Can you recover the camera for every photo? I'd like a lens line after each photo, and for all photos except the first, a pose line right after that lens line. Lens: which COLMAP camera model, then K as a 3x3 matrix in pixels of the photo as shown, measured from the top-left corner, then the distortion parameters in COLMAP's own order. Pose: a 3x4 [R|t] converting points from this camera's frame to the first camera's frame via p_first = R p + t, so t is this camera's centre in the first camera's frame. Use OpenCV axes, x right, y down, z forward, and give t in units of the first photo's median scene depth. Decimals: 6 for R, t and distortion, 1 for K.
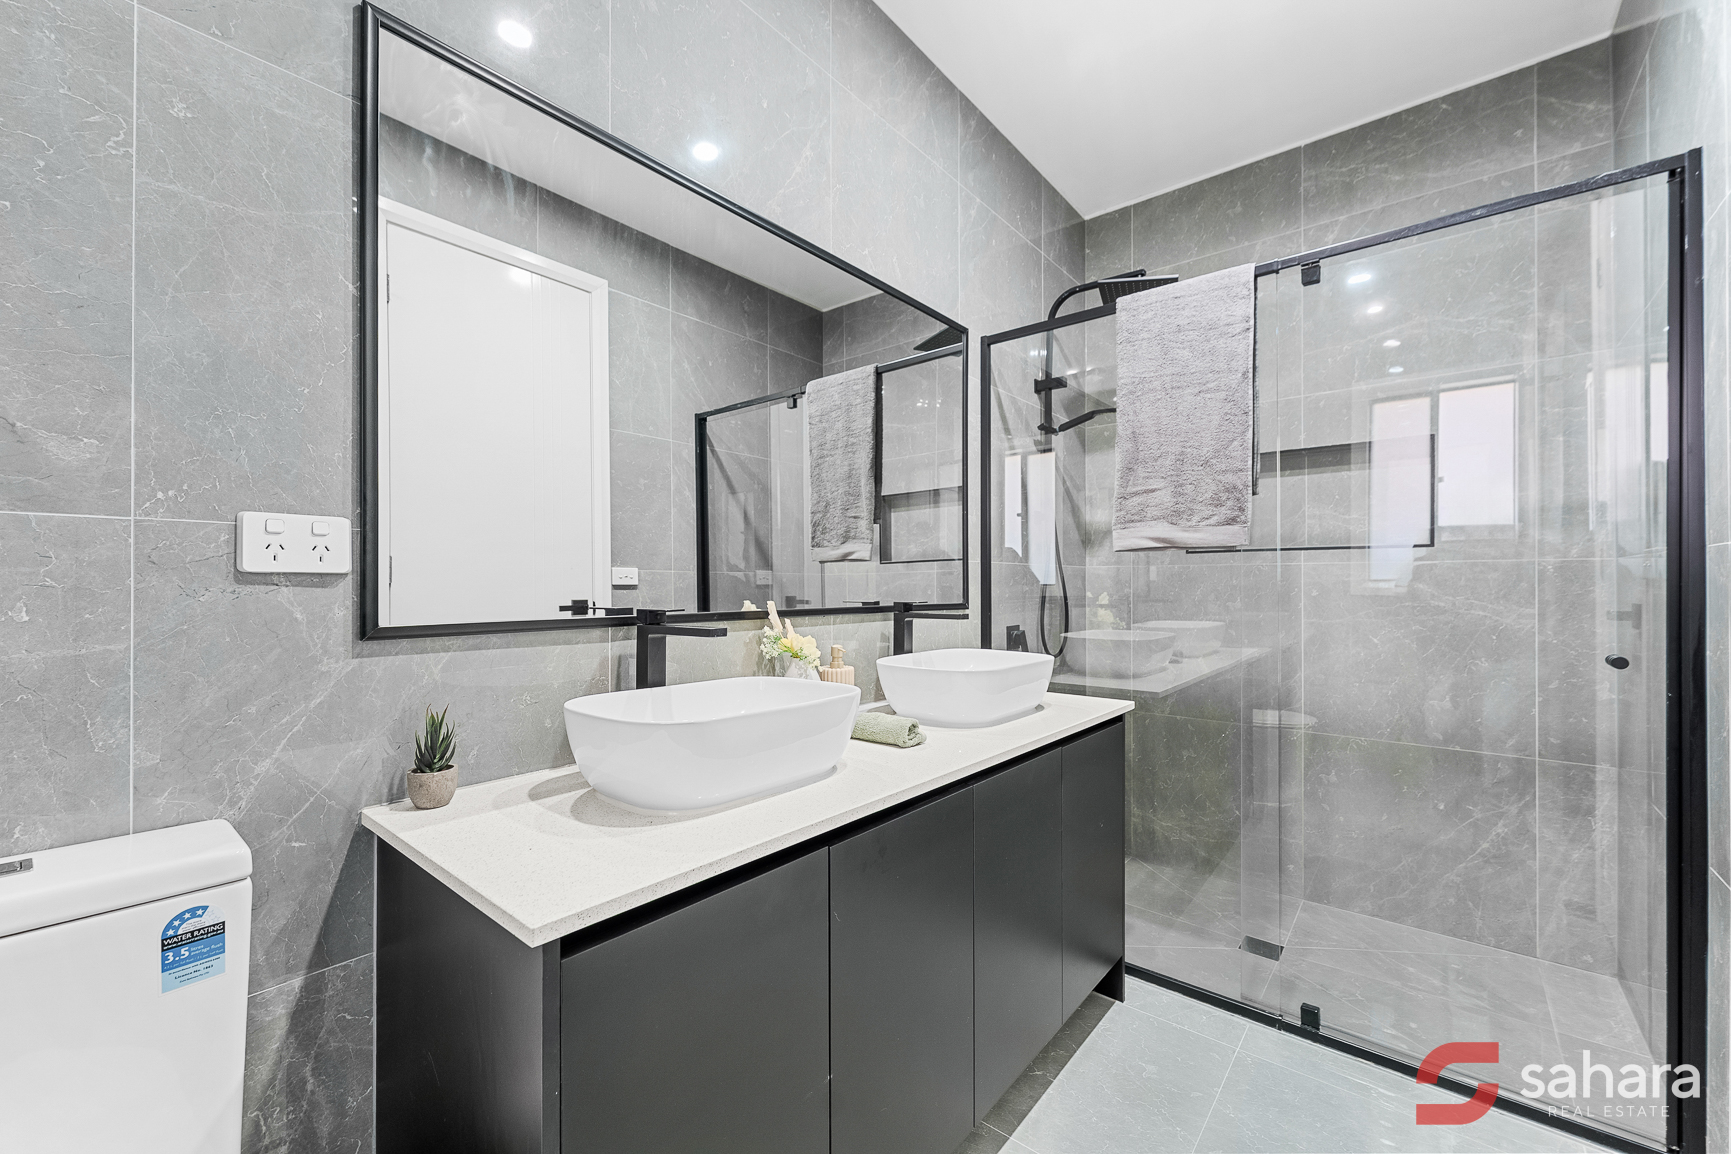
lens RADIAL K [[695.6, 0, 849.9], [0, 695.6, 581.6], [0, 0, 1]] dist [0.003444, -0.002305]
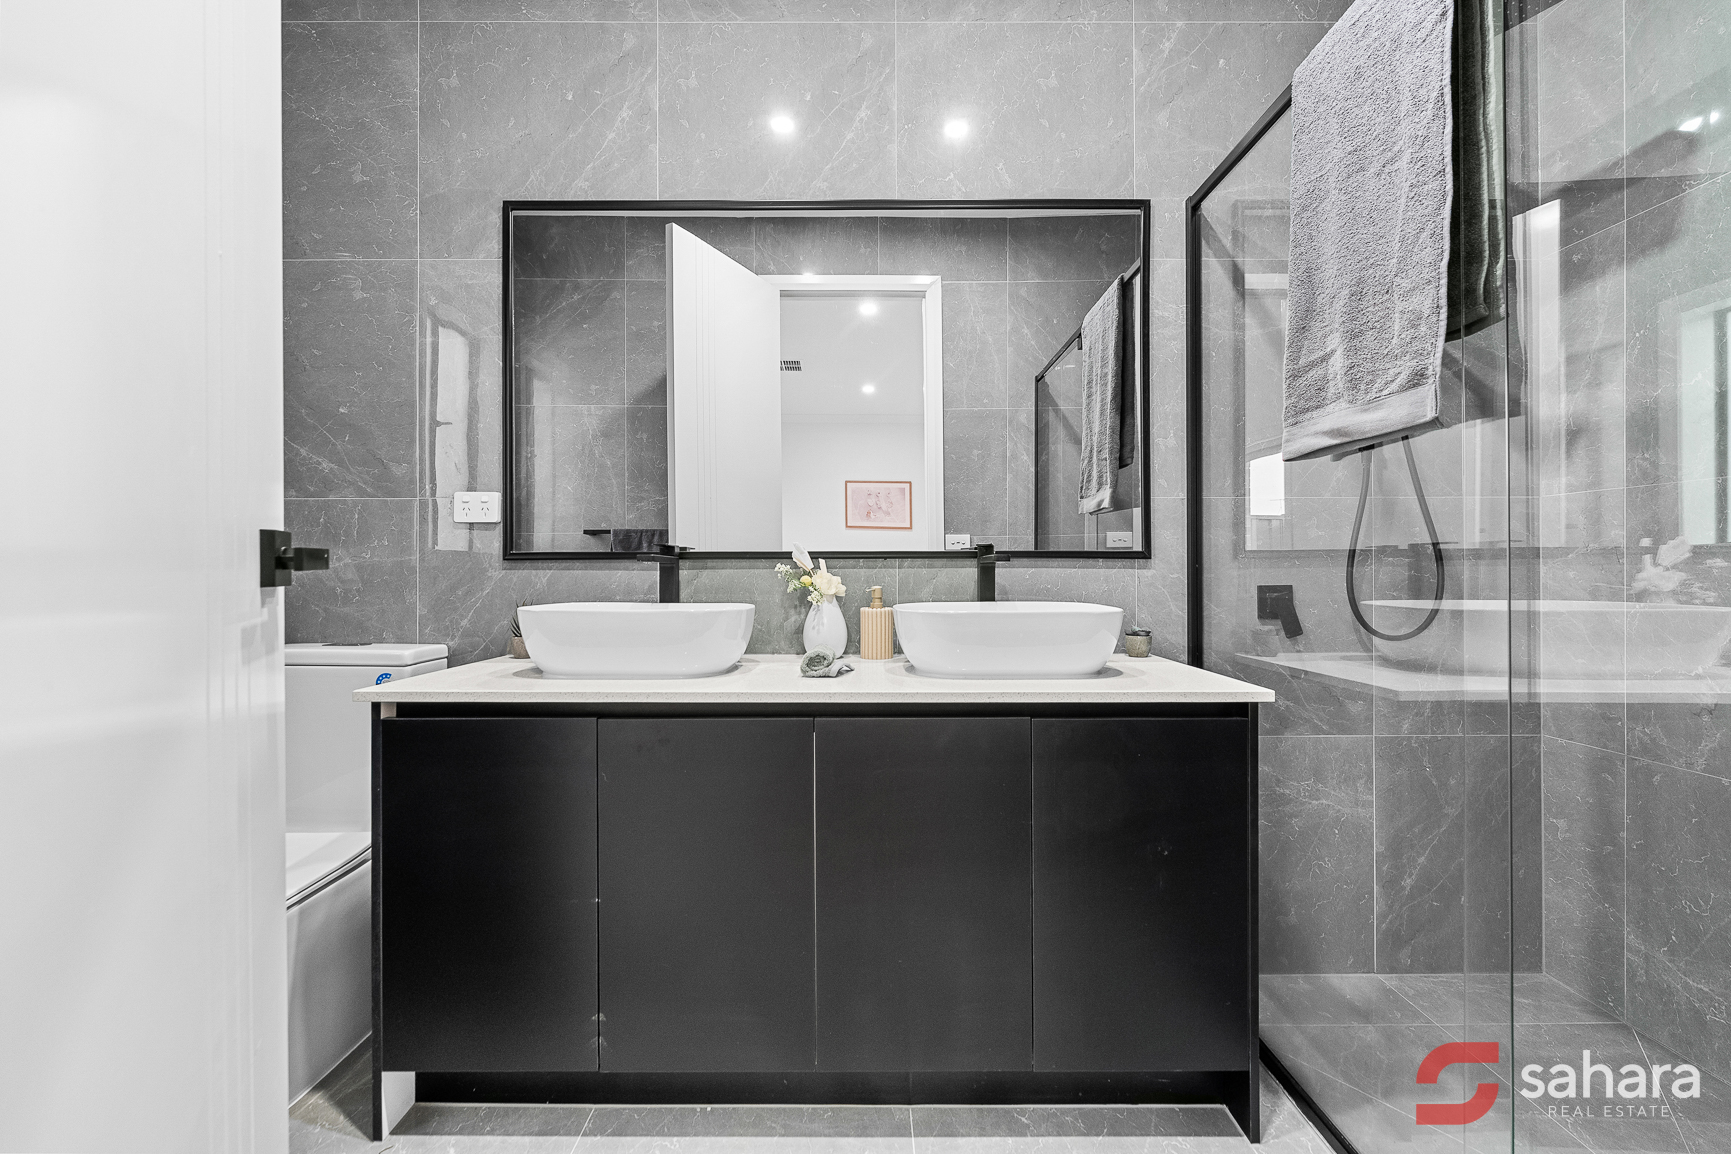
lens RADIAL K [[695.6, 0, 853.1], [0, 695.6, 570.4], [0, 0, 1]] dist [0.003444, -0.002305]
pose [[0.639570, -0.003027, -0.768727, 0.891551], [0.003812, 0.999992, -0.000766, 0.082902], [0.768723, -0.002440, 0.639577, 0.391371]]
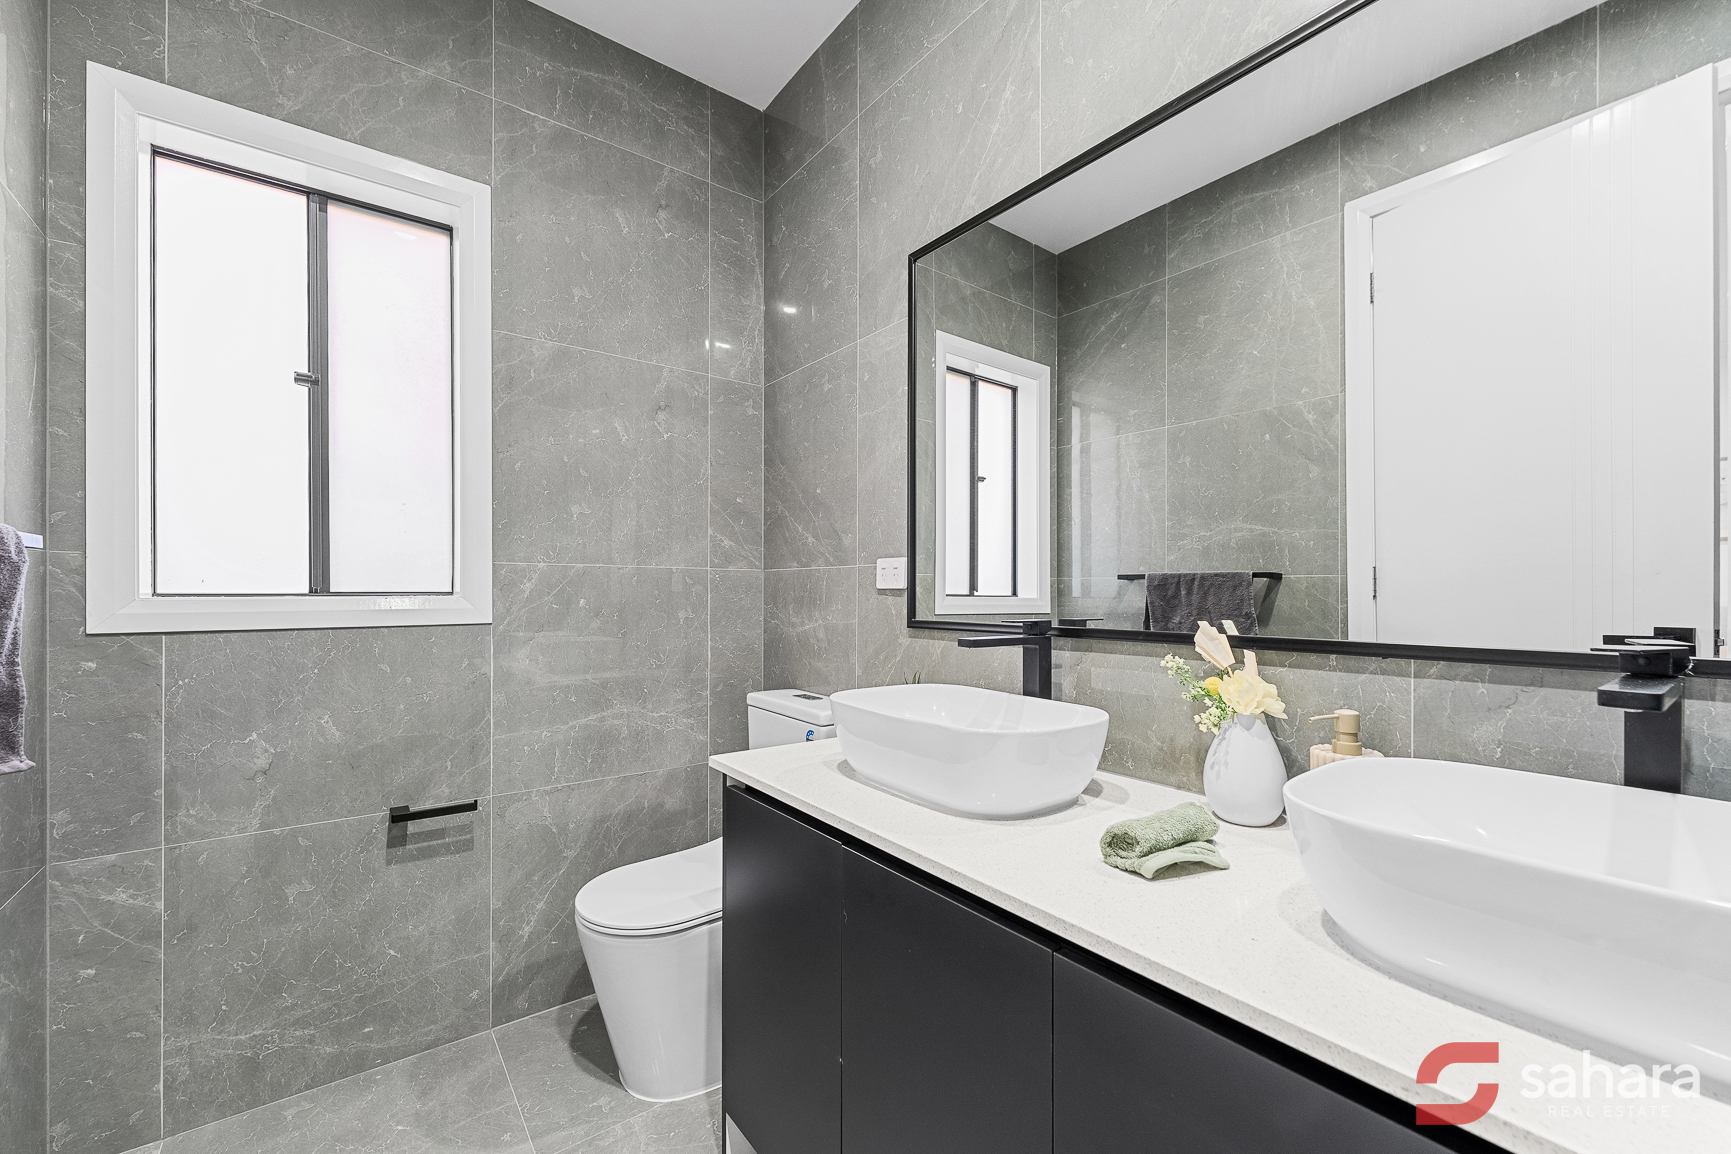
lens RADIAL K [[695.6, 0, 862.6], [0, 695.6, 590.9], [0, 0, 1]] dist [0.003444, -0.002305]
pose [[-0.219697, -0.006457, -0.975547, 0.715542], [-0.002726, 0.999978, -0.006005, 0.002794], [0.975564, 0.001340, -0.219710, 0.907471]]
